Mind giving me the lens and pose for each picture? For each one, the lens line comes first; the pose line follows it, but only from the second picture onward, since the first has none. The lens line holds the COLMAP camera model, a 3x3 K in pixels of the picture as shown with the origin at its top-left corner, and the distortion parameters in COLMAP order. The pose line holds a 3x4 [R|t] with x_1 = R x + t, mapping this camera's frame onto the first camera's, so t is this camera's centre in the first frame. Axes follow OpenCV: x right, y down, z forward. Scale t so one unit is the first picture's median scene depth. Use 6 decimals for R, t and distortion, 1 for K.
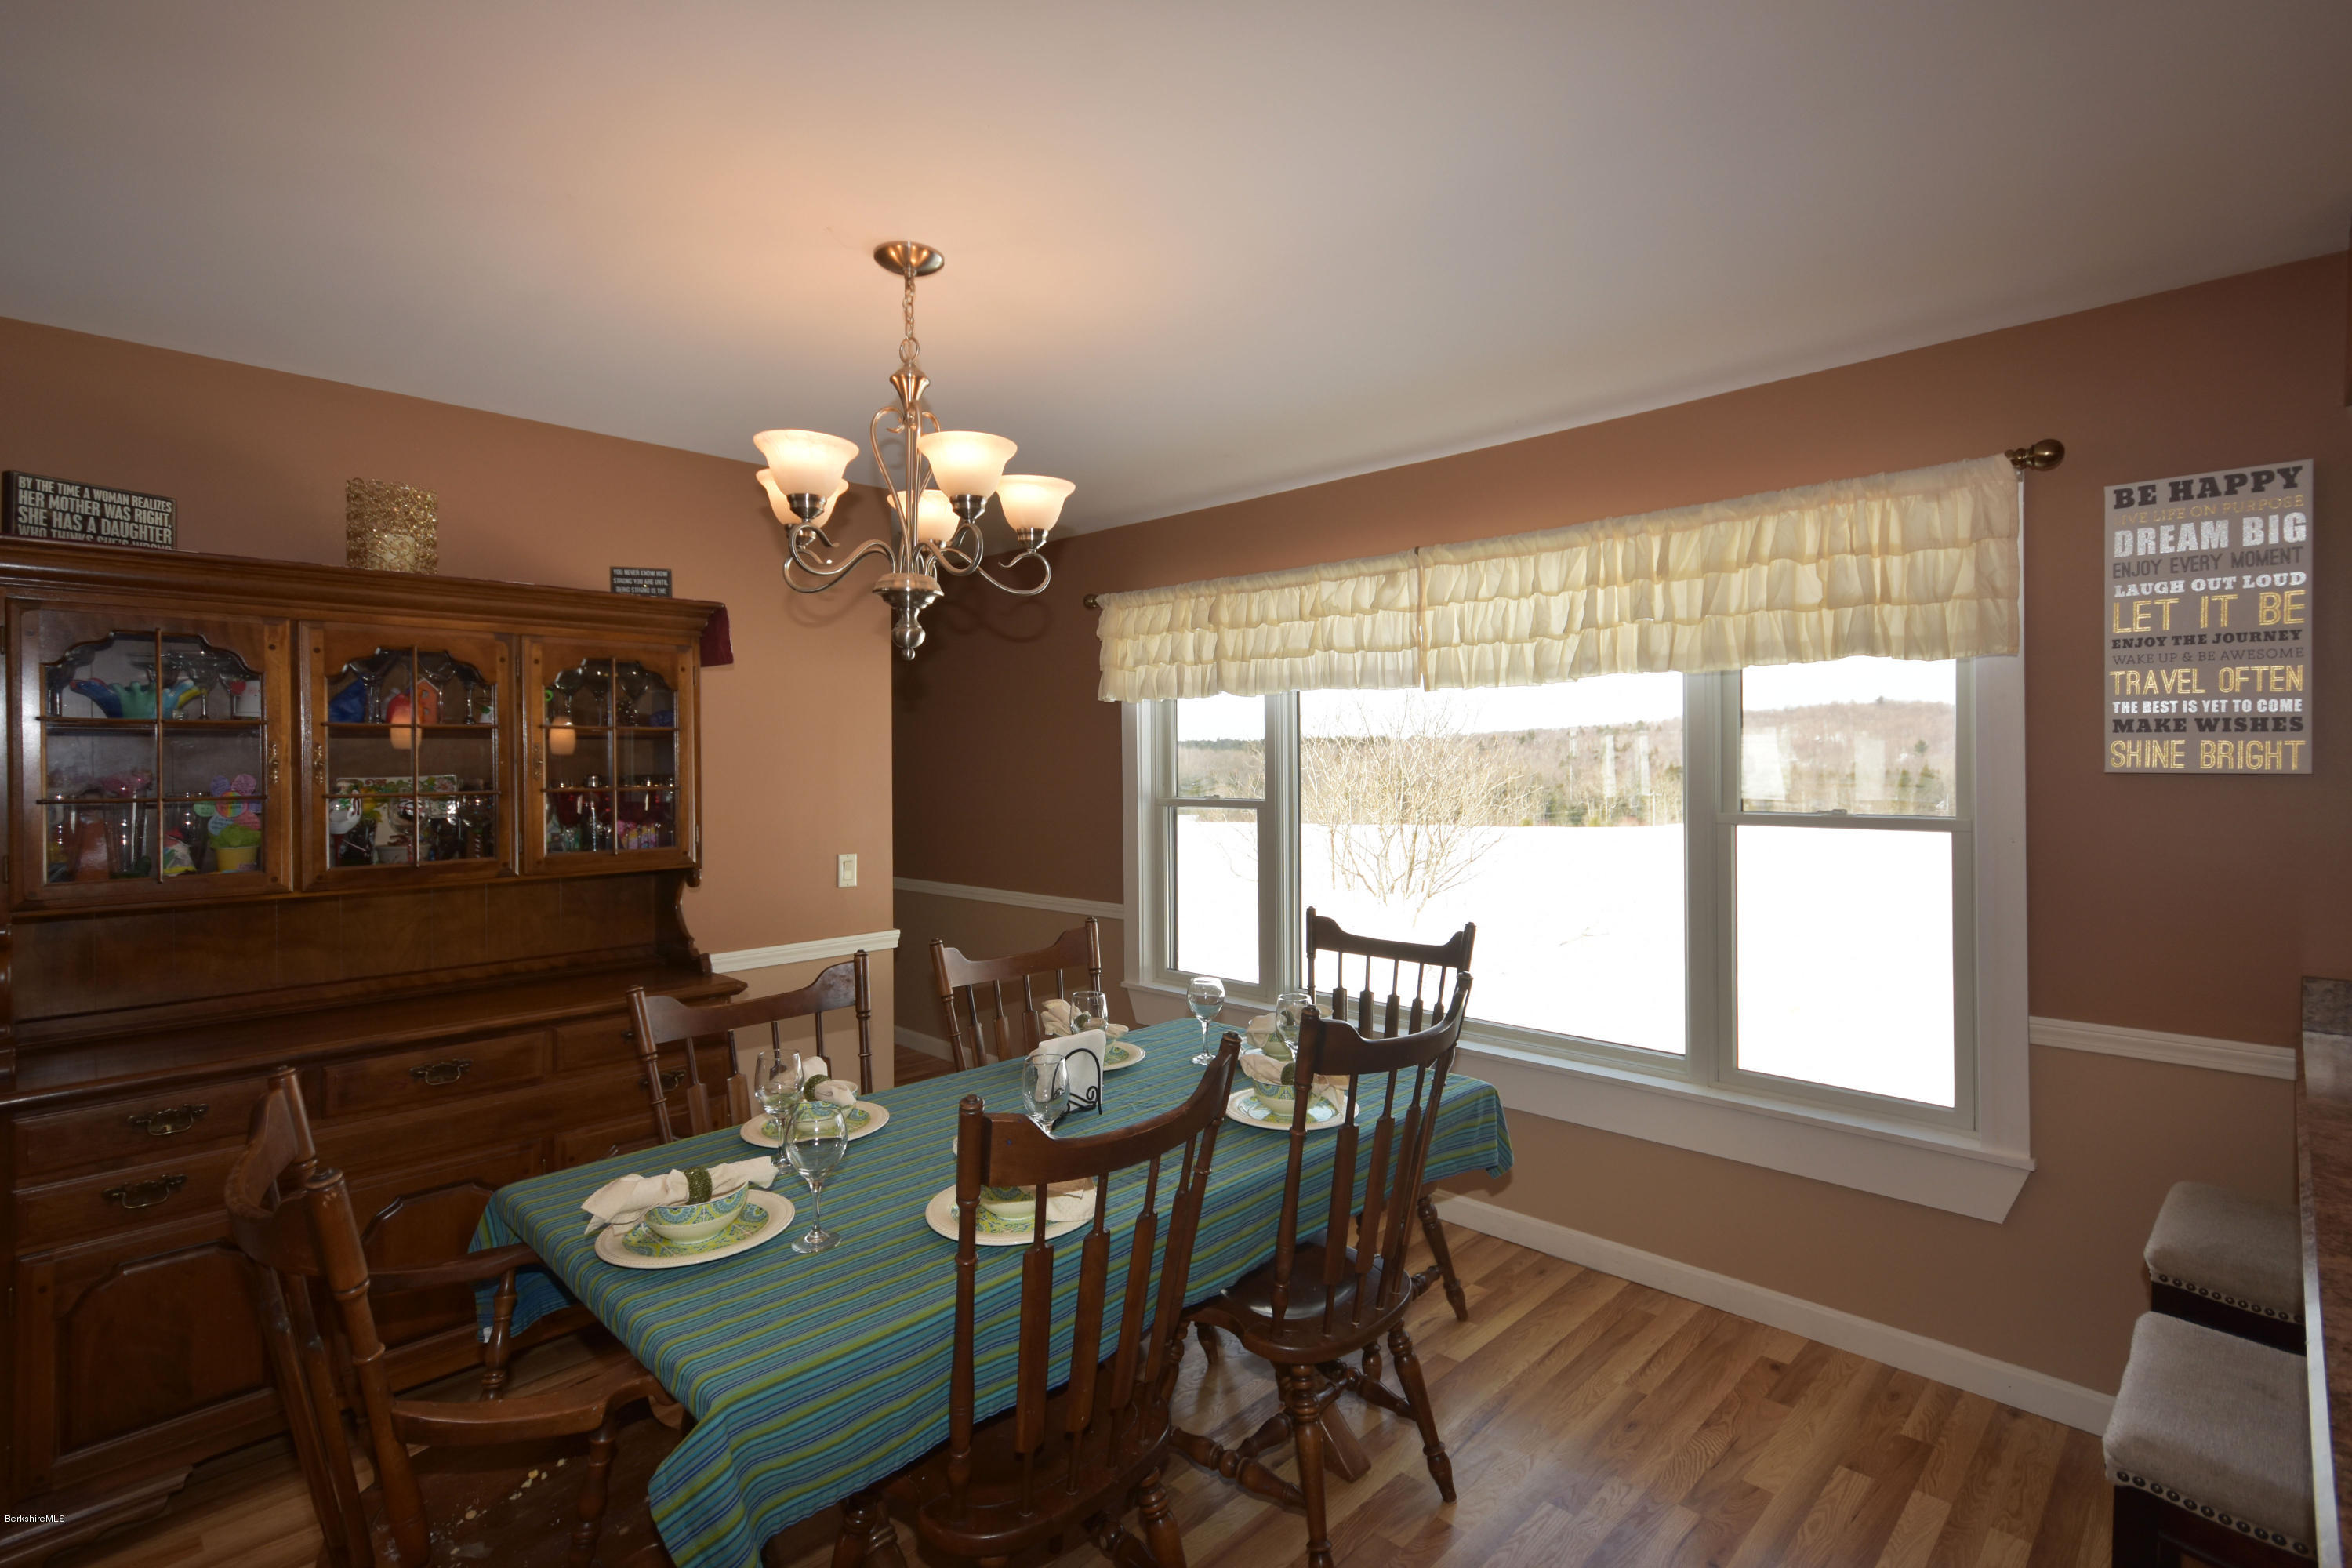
lens RADIAL K [[1107.1, 0, 1176.0], [0, 1107.1, 784.0], [0, 0, 1]] dist [0.002070, 0.000923]
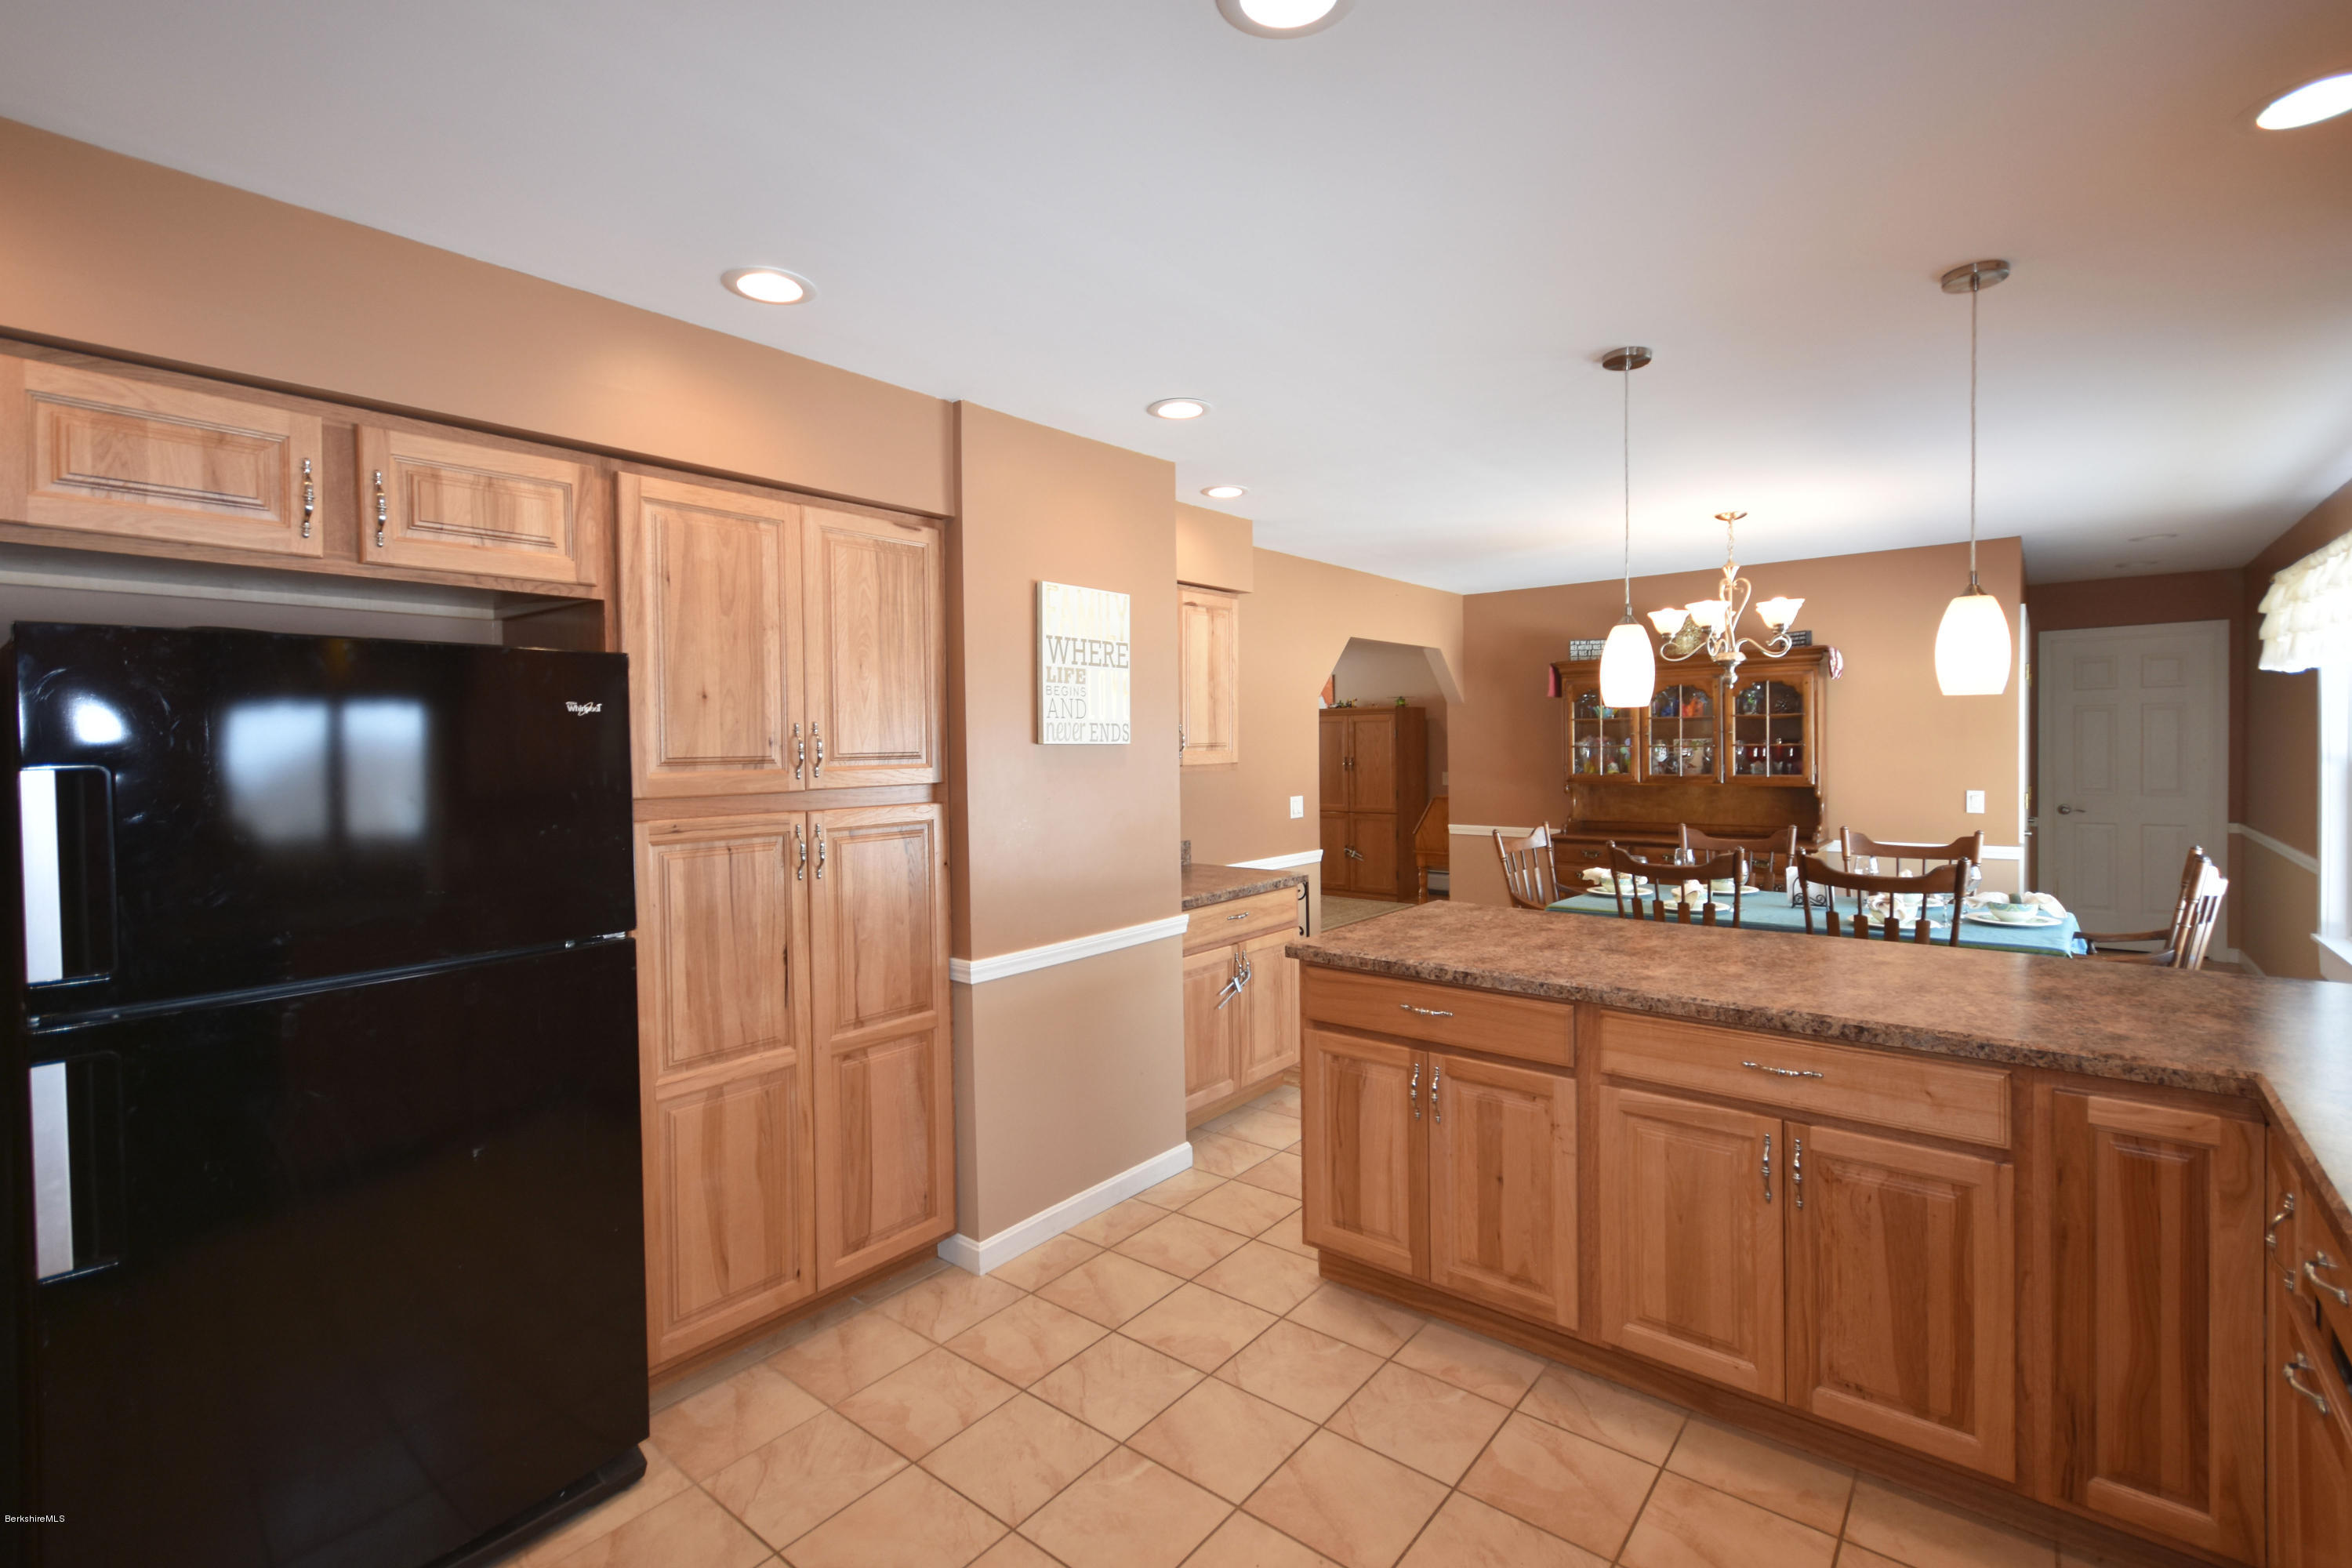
lens RADIAL K [[1060.7, 0, 1178.2], [0, 1060.7, 760.8], [0, 0, 1]] dist [0.001224, 0.000477]
pose [[0.090154, 0.022964, -0.995663, 1.686788], [-0.007425, 0.999722, 0.022385, -0.001549], [0.995900, 0.005374, 0.090300, -0.318576]]
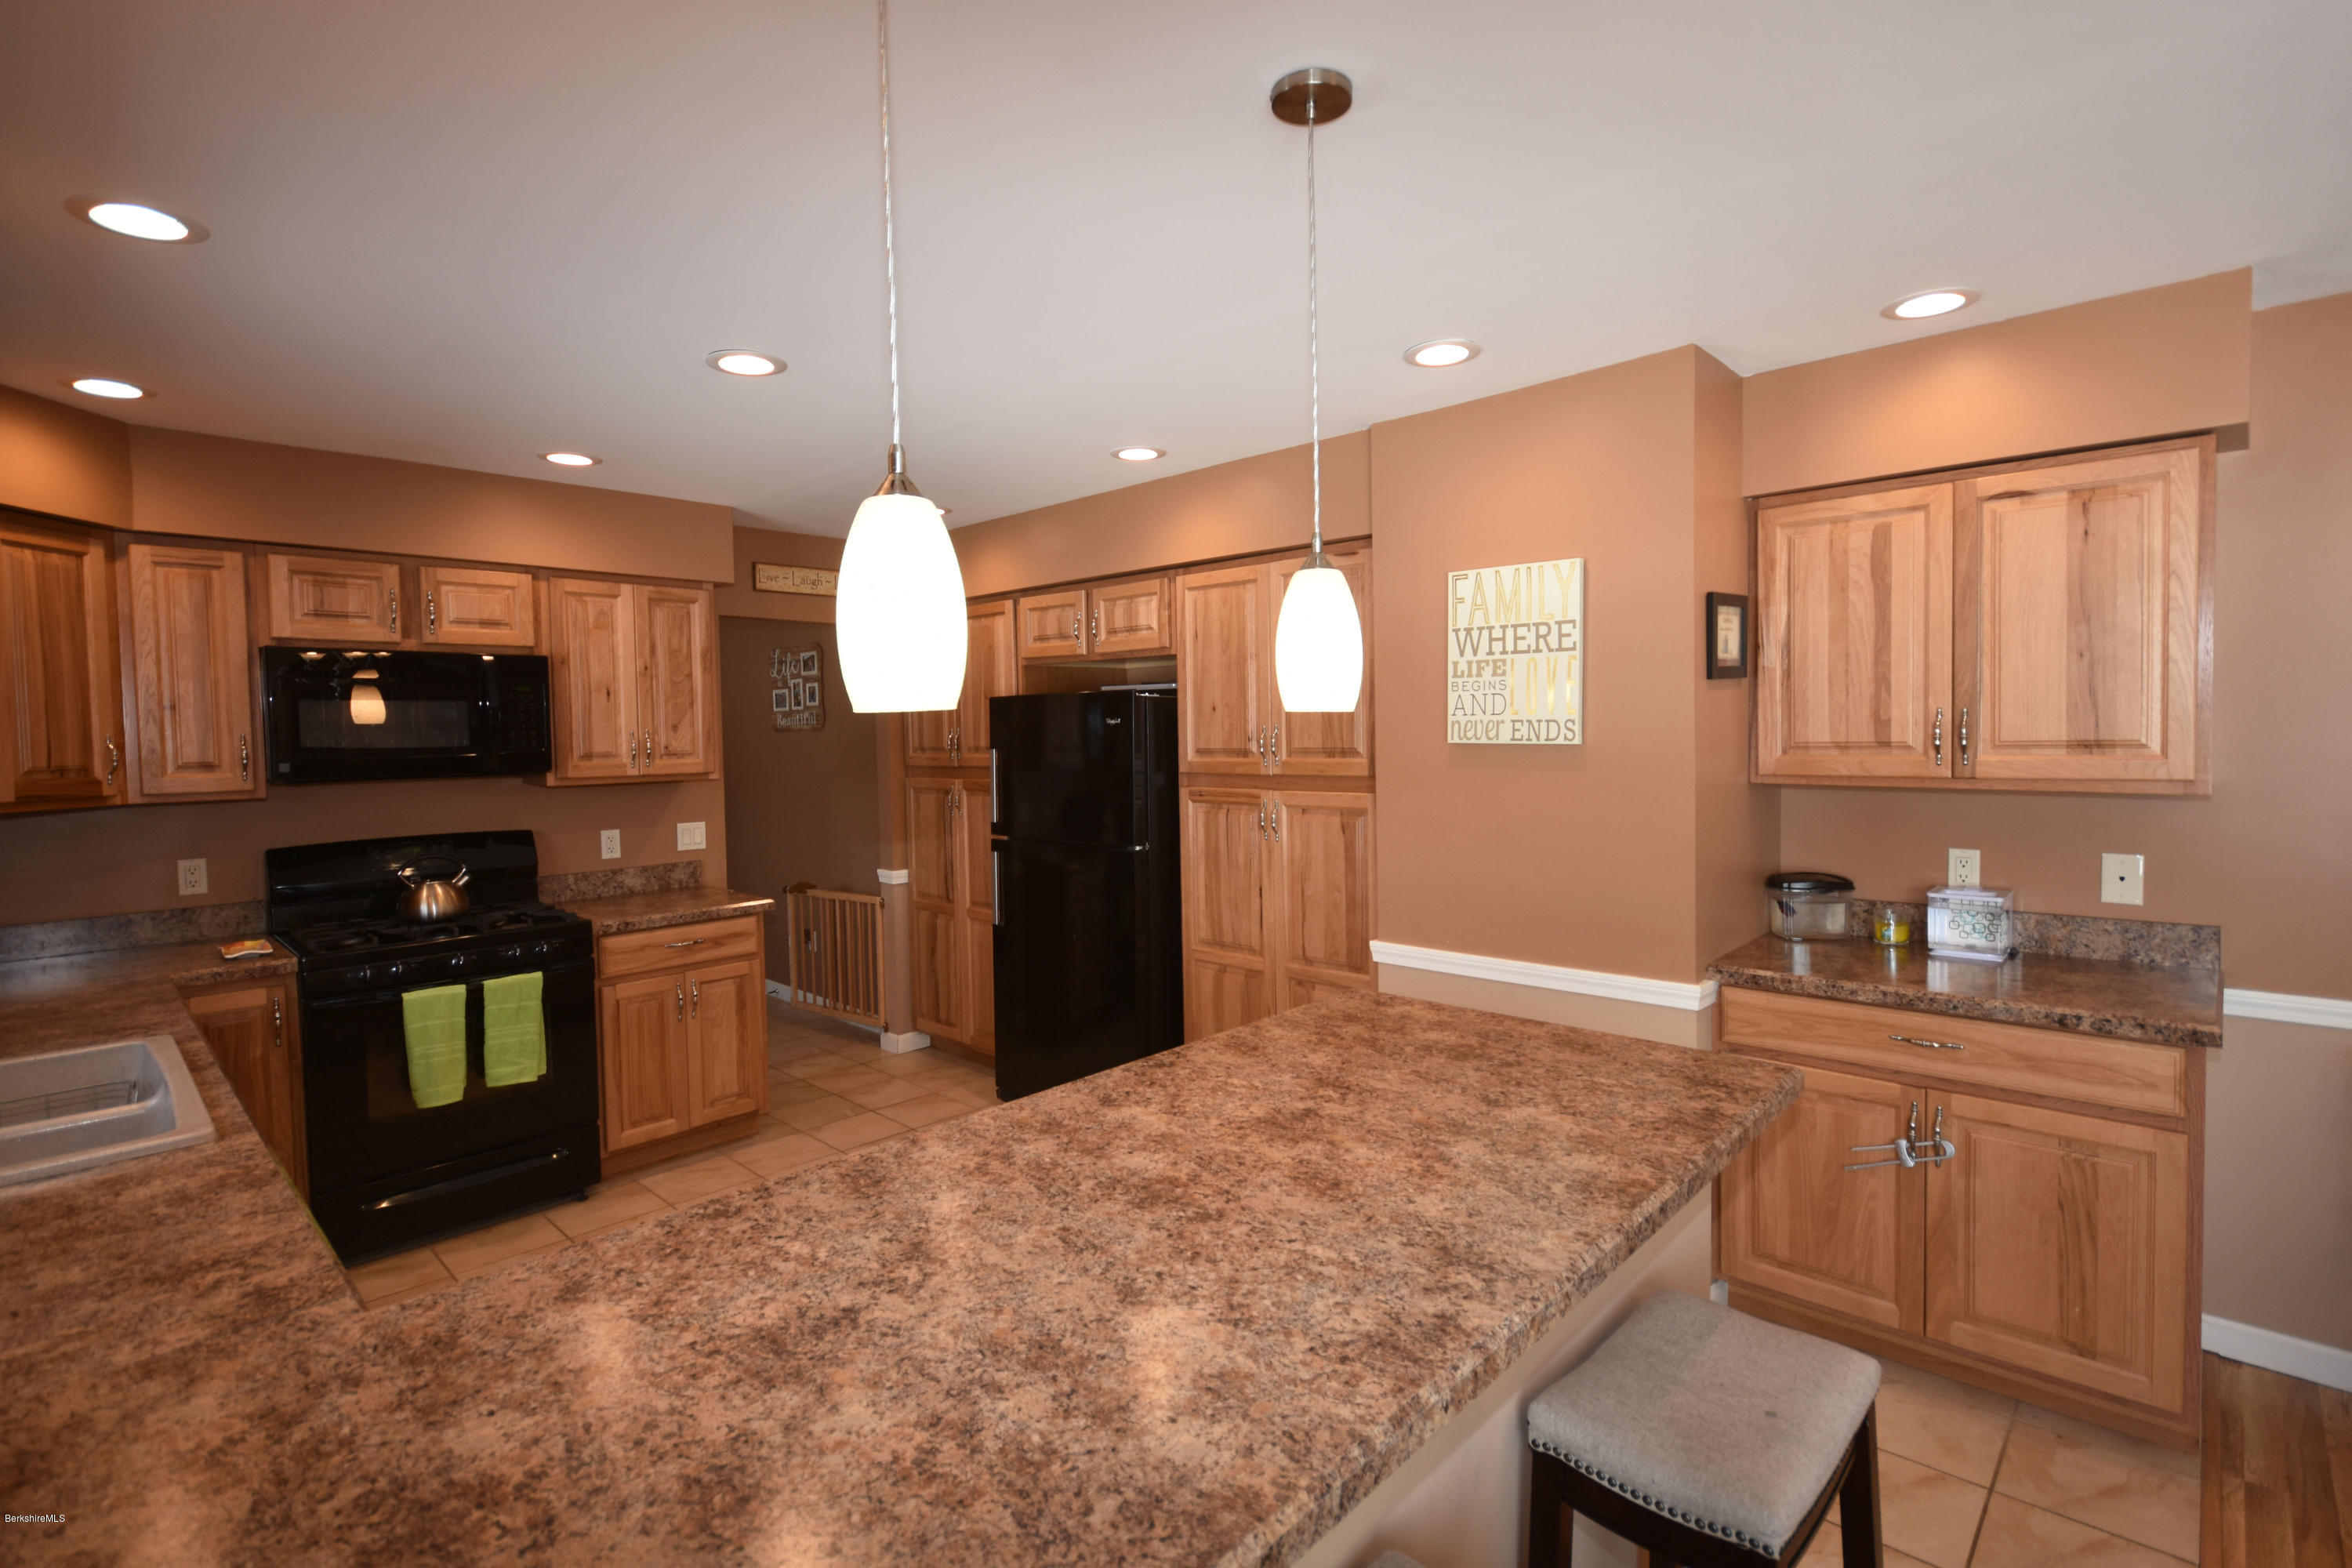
lens RADIAL K [[1080.0, 0, 1180.7], [0, 1080.0, 768.7], [0, 0, 1]] dist [0.002460, -0.010950]
pose [[-0.999564, 0.024582, -0.016384, 0.674482], [0.023572, 0.997967, 0.059207, -0.046323], [0.017807, 0.058795, -0.998111, 0.950408]]
